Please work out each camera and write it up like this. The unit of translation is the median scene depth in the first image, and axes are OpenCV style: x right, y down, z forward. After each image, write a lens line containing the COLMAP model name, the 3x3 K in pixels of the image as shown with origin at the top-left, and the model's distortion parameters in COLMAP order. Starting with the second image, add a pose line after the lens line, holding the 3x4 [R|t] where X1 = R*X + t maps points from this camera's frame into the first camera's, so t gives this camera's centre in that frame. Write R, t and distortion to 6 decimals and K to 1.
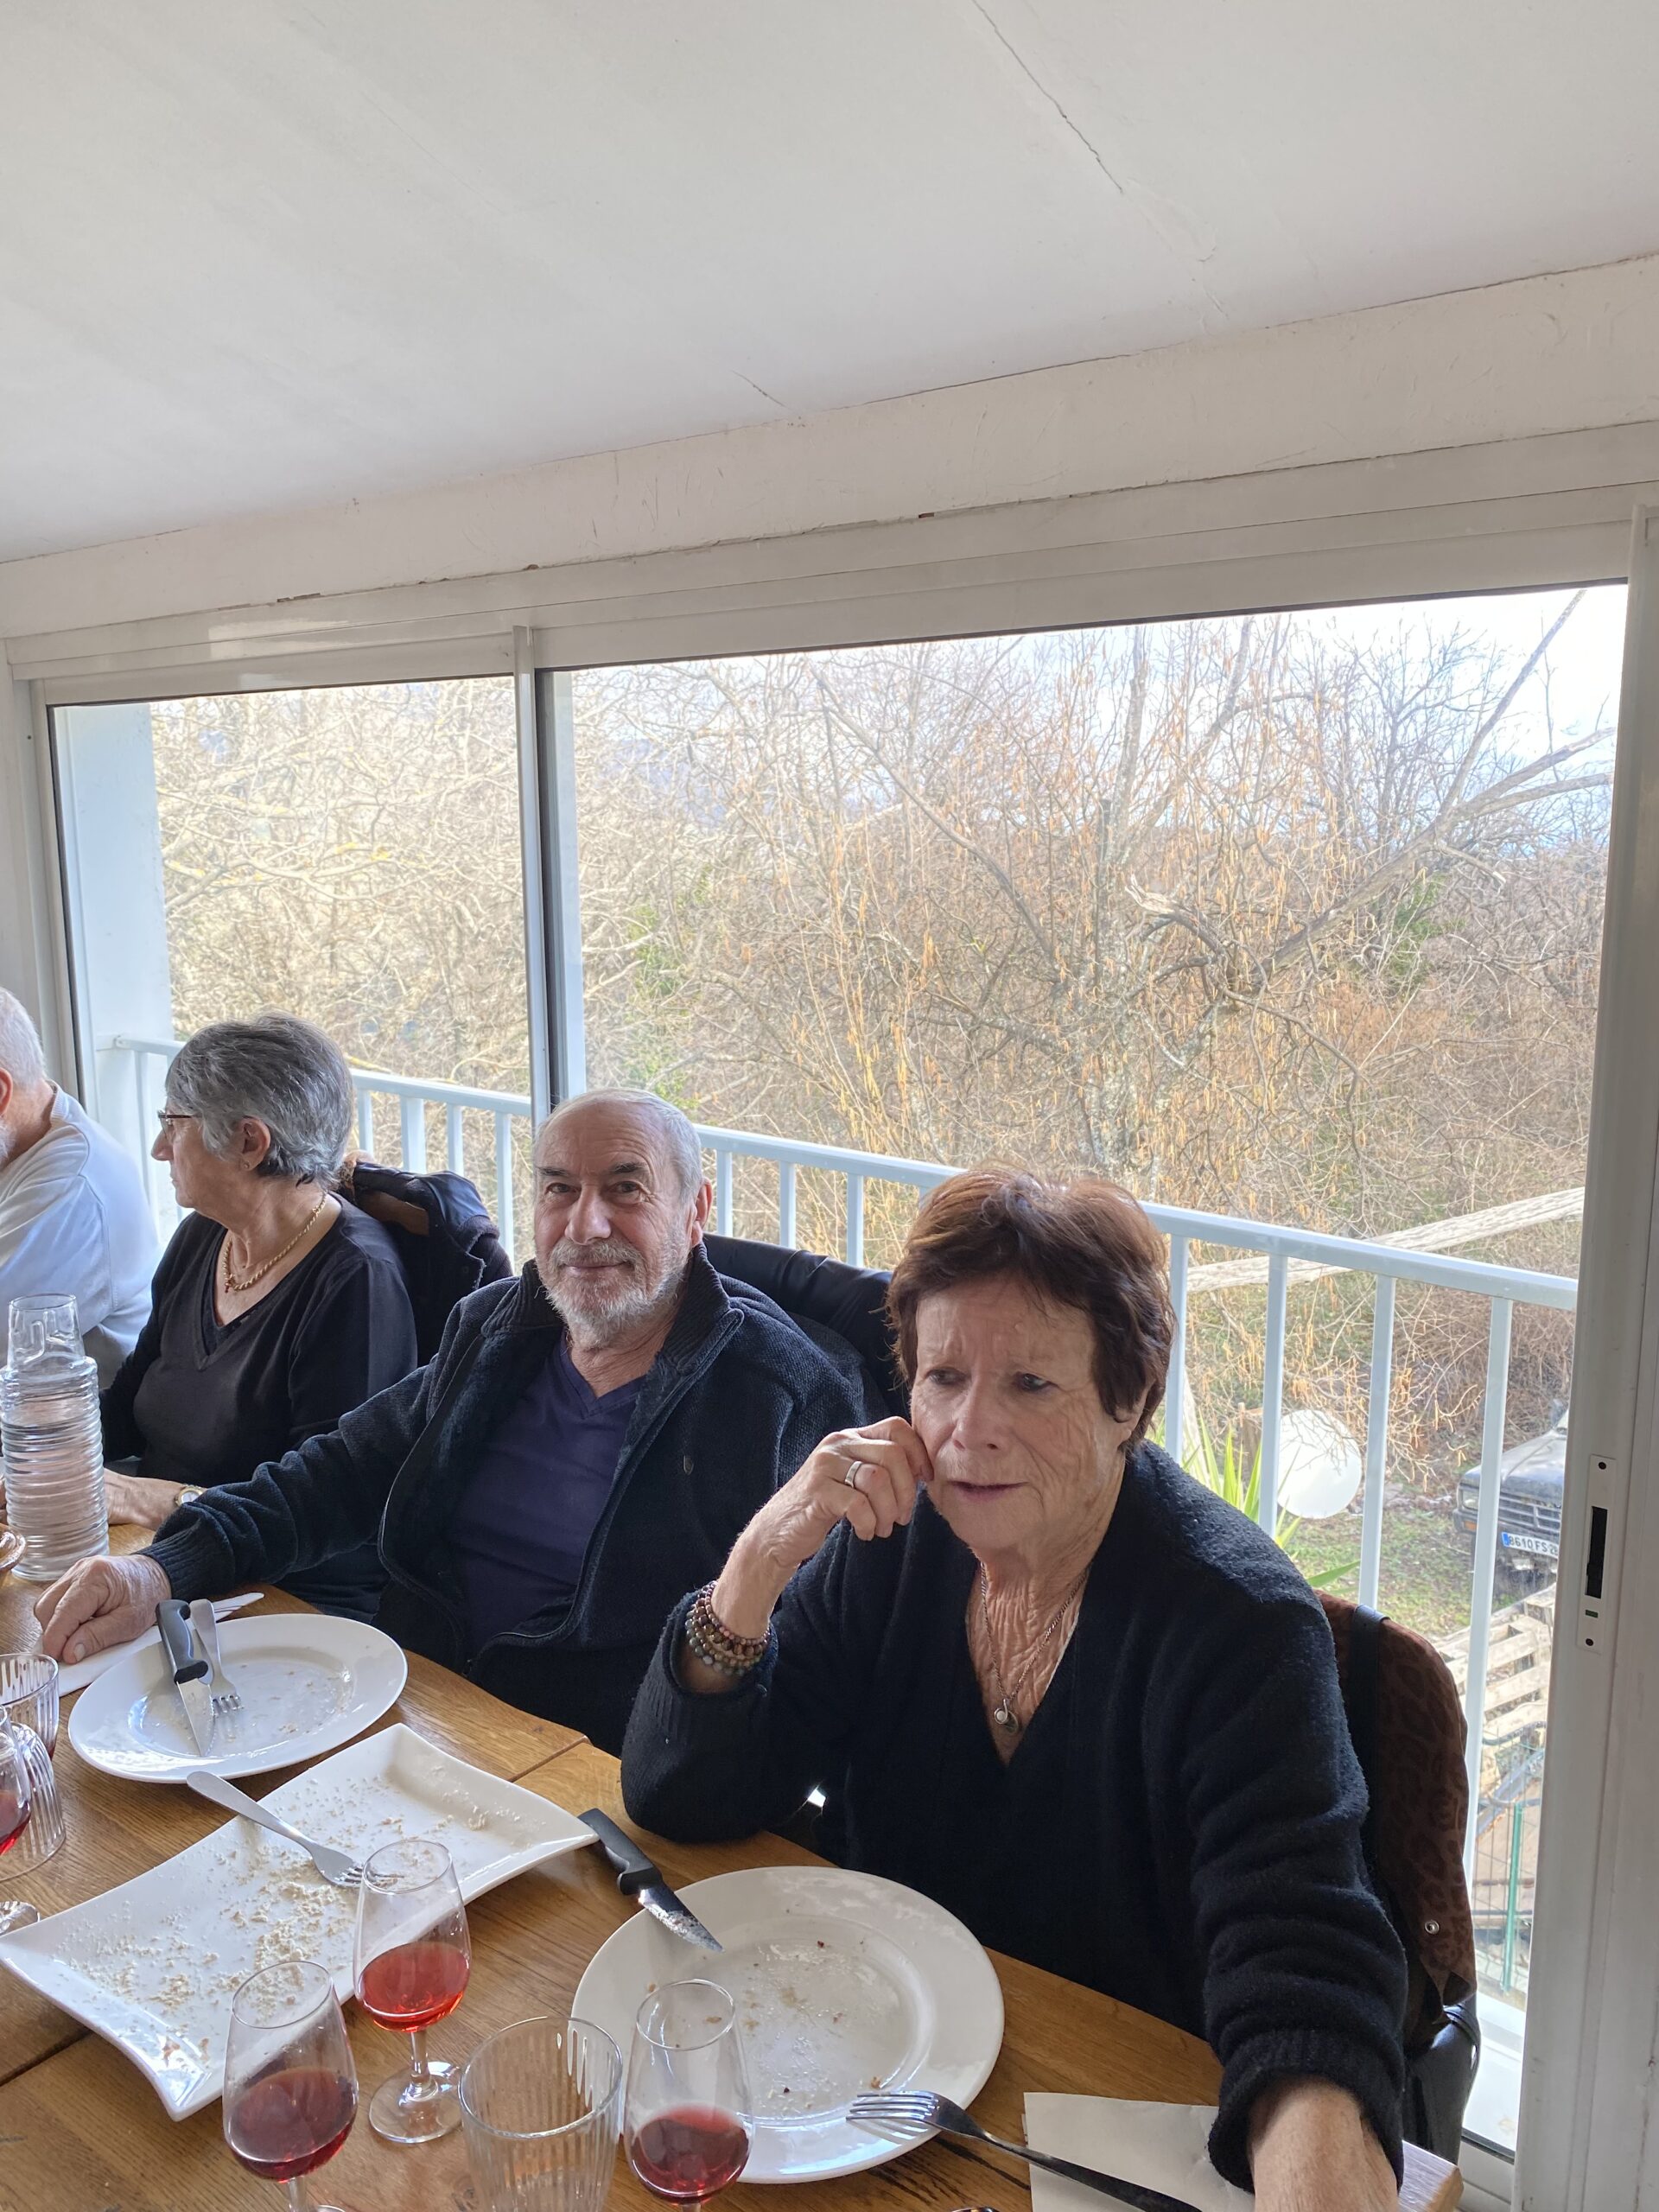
lens RADIAL K [[1712.4, 0, 829.5], [0, 1712.4, 1106.0], [0, 0, 1]] dist [0.047886, -0.076870]
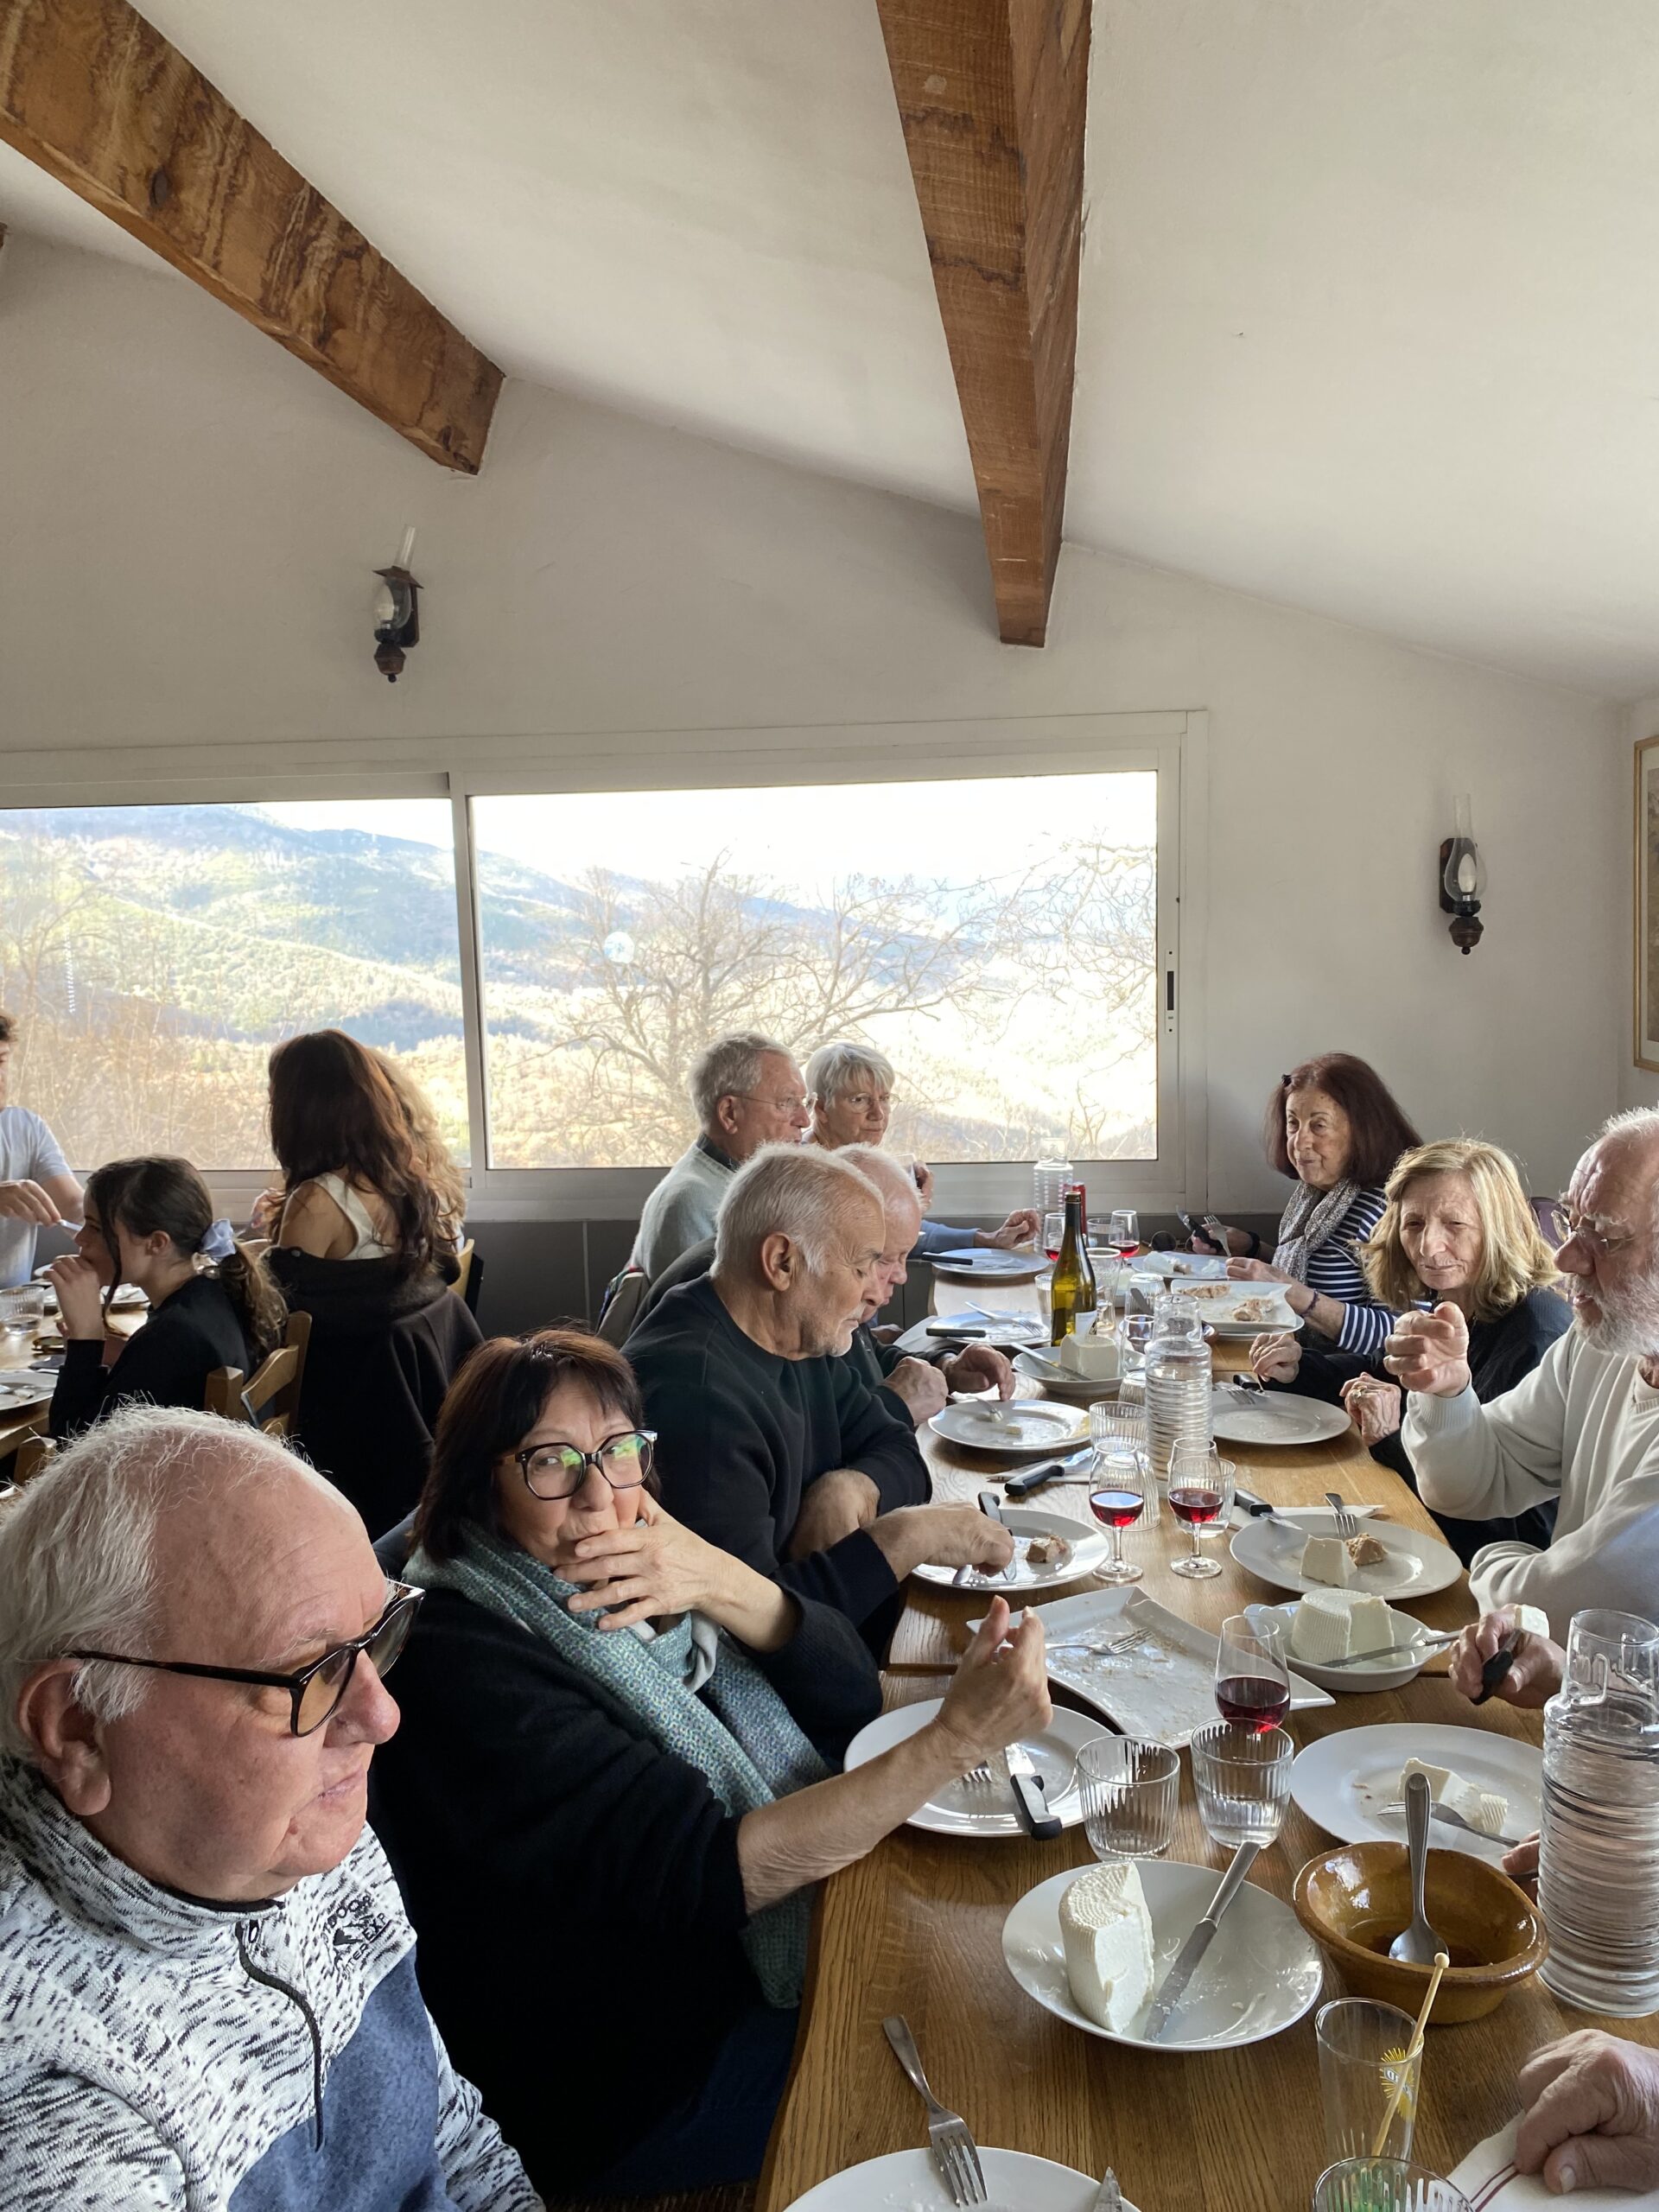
lens RADIAL K [[1724.4, 0, 829.5], [0, 1724.4, 1106.0], [0, 0, 1]] dist [0.024259, -0.030536]
pose [[0.552124, 0.076440, -0.830251, -0.052330], [-0.122259, 0.992447, 0.010070, -0.080139], [0.824750, 0.095945, 0.557299, 0.326137]]
